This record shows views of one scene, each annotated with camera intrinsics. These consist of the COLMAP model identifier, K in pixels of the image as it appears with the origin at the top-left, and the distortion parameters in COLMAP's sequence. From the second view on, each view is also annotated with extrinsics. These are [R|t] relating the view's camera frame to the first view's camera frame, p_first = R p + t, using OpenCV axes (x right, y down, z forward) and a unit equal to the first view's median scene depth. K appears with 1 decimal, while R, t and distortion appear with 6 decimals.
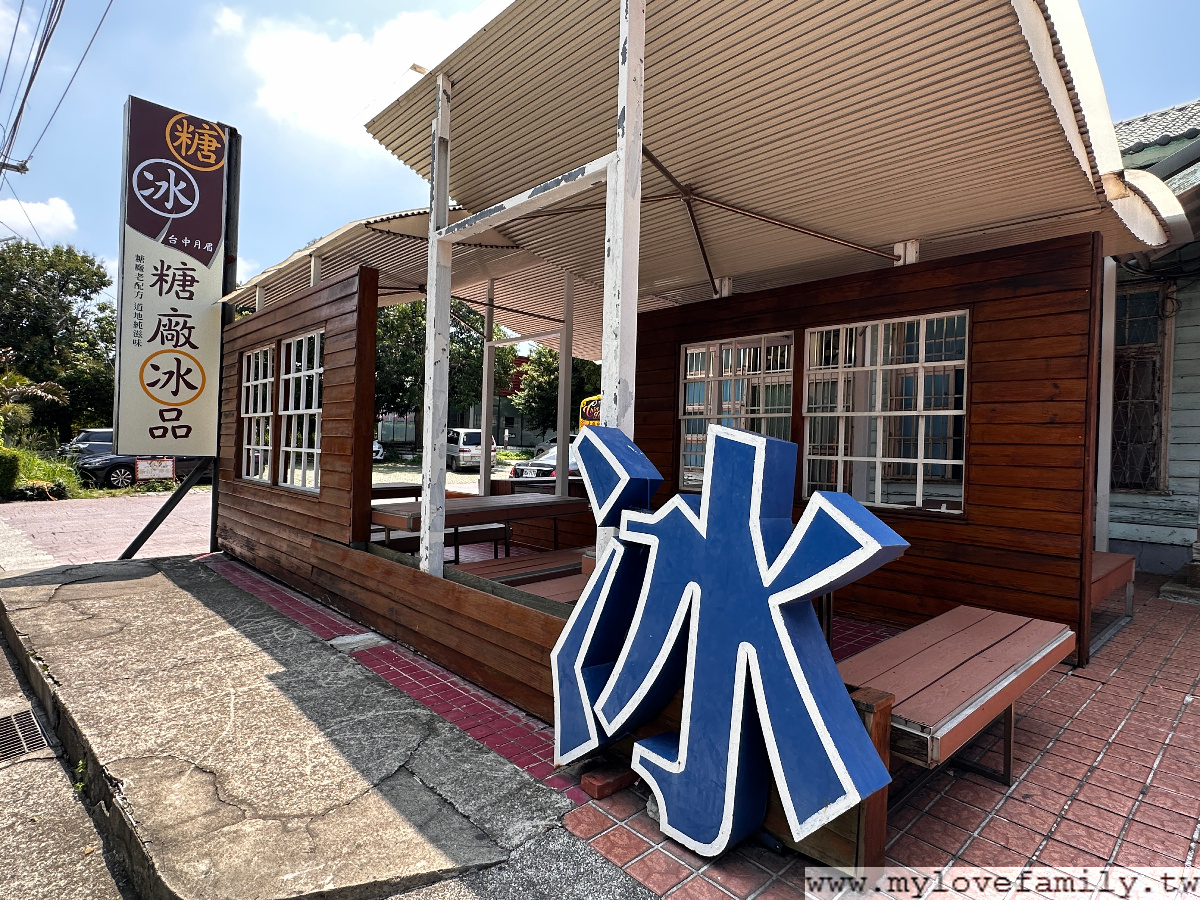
lens RADIAL K [[659.6, 0, 599.4], [0, 659.6, 446.7], [0, 0, 1]] dist [-0.000427, -0.000095]
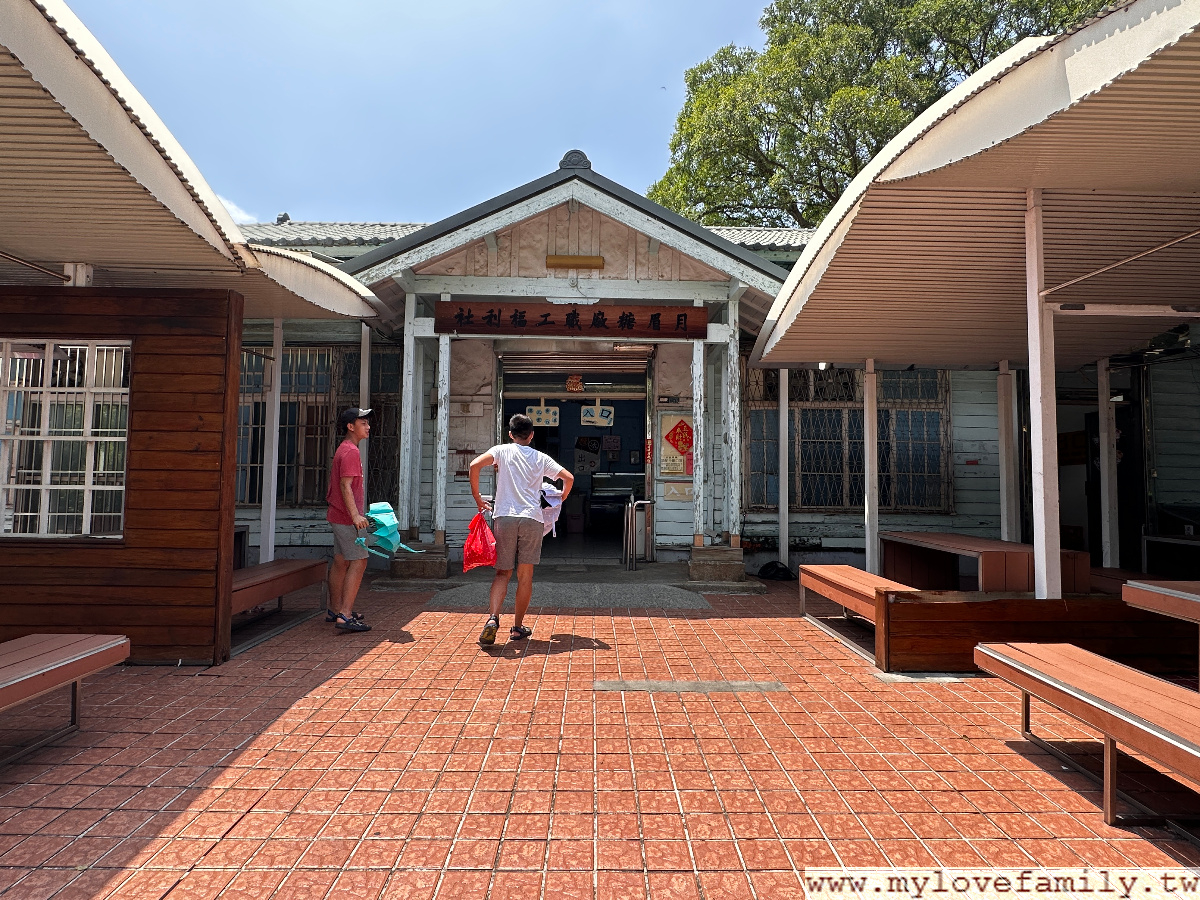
lens RADIAL K [[619.9, 0, 600.4], [0, 619.9, 446.9], [0, 0, 1]] dist [-0.001011, -0.000560]
pose [[0.667211, 0.025404, 0.744436, 0.335652], [0.007217, 0.999151, -0.040565, 0.004808], [-0.744834, 0.032438, 0.666461, -0.201348]]
